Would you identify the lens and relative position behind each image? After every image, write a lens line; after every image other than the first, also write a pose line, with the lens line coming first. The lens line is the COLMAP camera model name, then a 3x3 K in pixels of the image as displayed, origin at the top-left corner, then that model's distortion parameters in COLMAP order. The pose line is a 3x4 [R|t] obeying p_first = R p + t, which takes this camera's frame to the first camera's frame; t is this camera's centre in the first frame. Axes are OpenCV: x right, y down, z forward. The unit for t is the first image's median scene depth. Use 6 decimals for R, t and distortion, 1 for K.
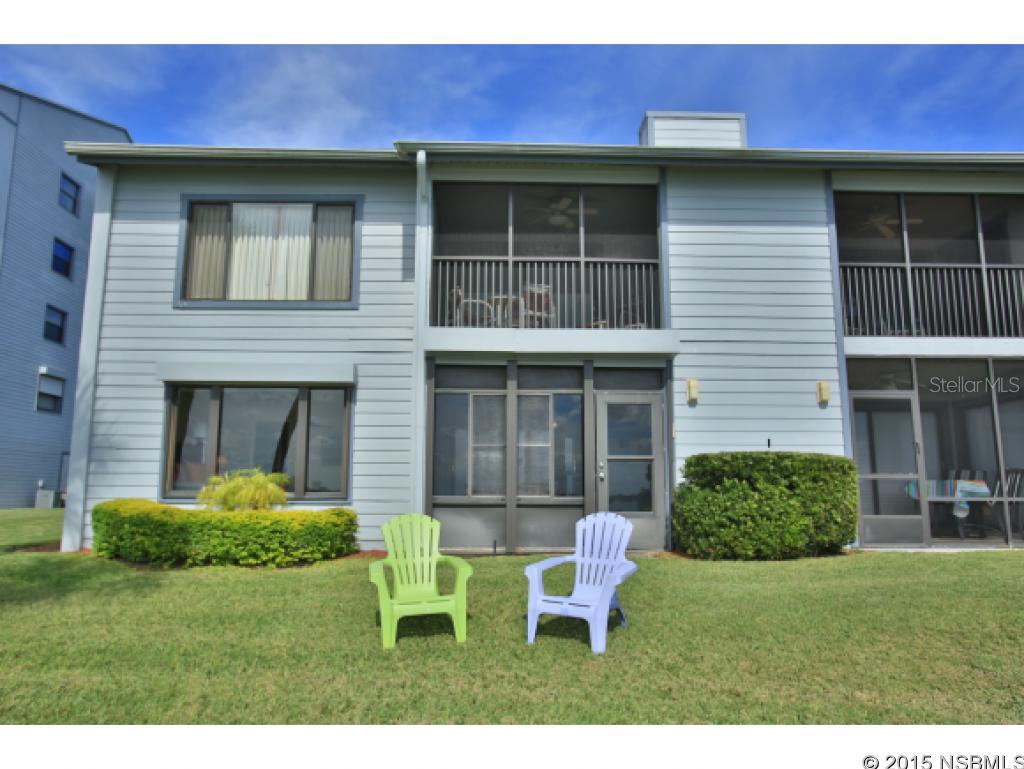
lens RADIAL K [[741.9, 0, 511.9], [0, 741.9, 379.5], [0, 0, 1]] dist [-0.041784, -0.000777]
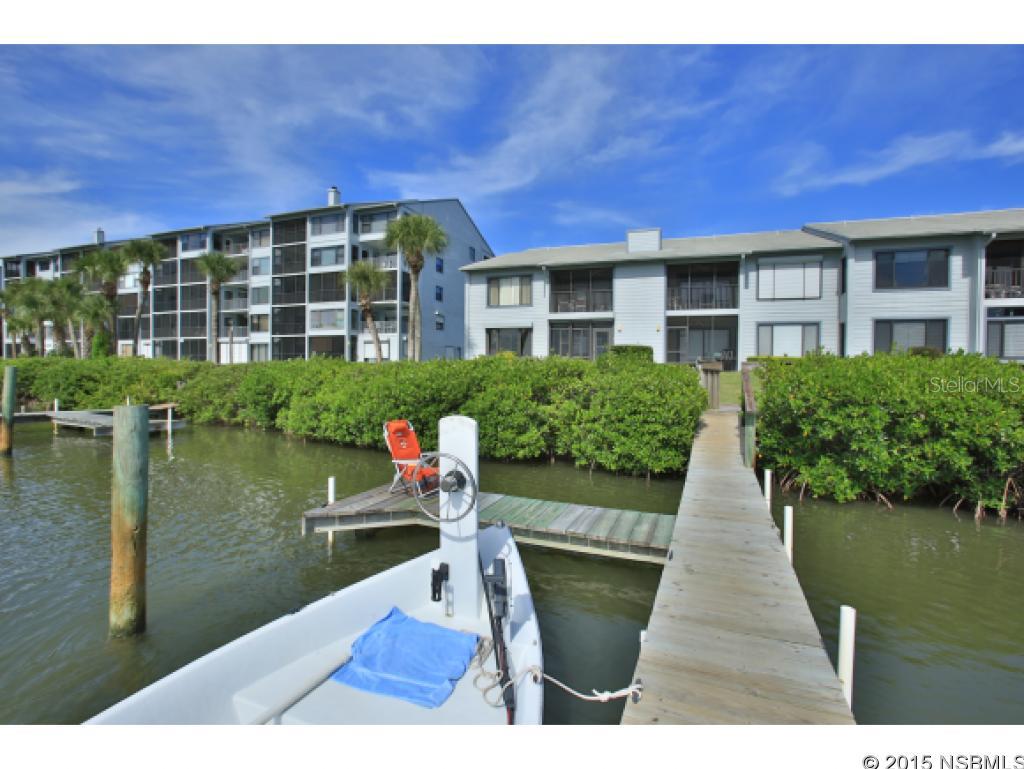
lens RADIAL K [[504.8, 0, 505.0], [0, 504.8, 383.6], [0, 0, 1]] dist [-0.104297, 0.066262]
pose [[0.922028, 0.015625, -0.386807, 0.639367], [0.054210, 0.984129, 0.168973, -0.151941], [0.383308, -0.176767, 0.906547, -1.384899]]
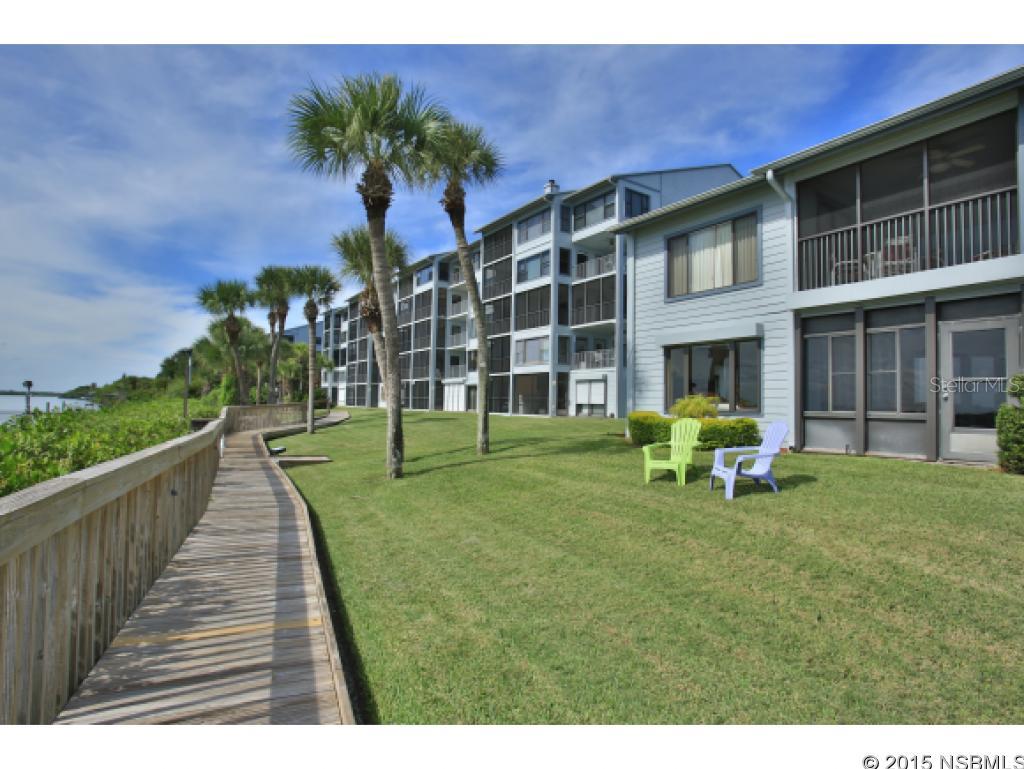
lens RADIAL K [[544.7, 0, 484.6], [0, 544.7, 385.2], [0, 0, 1]] dist [-0.070412, 0.052213]
pose [[0.494375, -0.026293, -0.868851, 0.448434], [0.112754, 0.993037, 0.034106, 0.003867], [0.861905, -0.114828, 0.493897, -0.024539]]
